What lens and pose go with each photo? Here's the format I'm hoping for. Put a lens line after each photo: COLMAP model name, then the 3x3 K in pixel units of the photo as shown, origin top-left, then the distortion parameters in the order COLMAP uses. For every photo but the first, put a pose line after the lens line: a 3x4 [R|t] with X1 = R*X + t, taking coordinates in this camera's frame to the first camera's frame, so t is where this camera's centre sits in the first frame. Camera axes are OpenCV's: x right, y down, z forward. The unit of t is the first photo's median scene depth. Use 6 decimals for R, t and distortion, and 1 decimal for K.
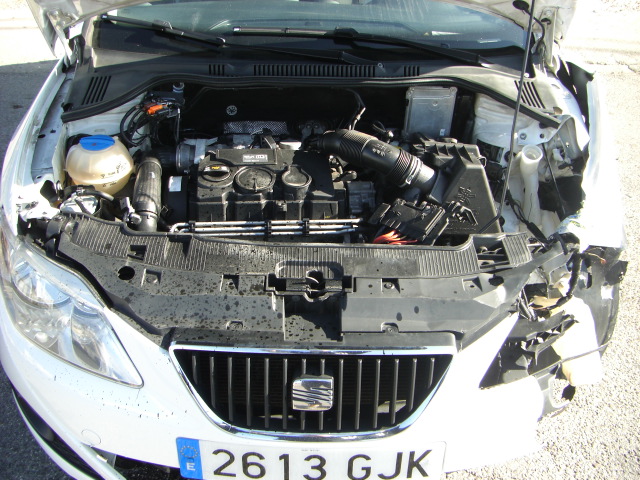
lens RADIAL K [[727.7, 0, 320.0], [0, 727.7, 240.0], [0, 0, 1]] dist [-0.159293, 0.062008]
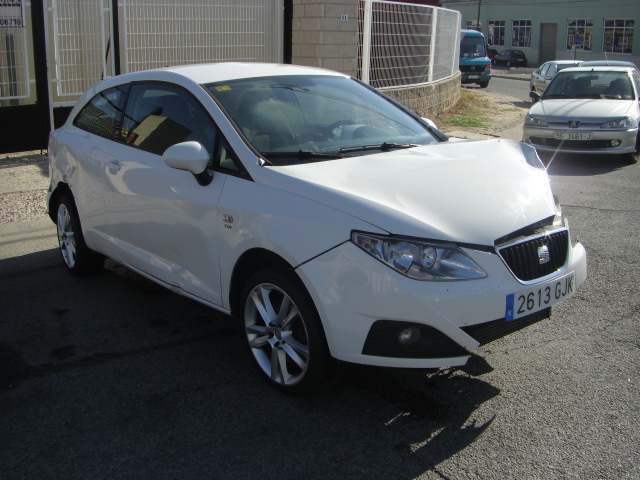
lens RADIAL K [[727.7, 0, 320.0], [0, 727.7, 240.0], [0, 0, 1]] dist [-0.159293, 0.062008]
pose [[0.767236, -0.190072, 0.612554, -1.863155], [0.368664, 0.912224, -0.178701, 0.300853], [-0.524820, 0.362932, 0.769963, -0.387970]]
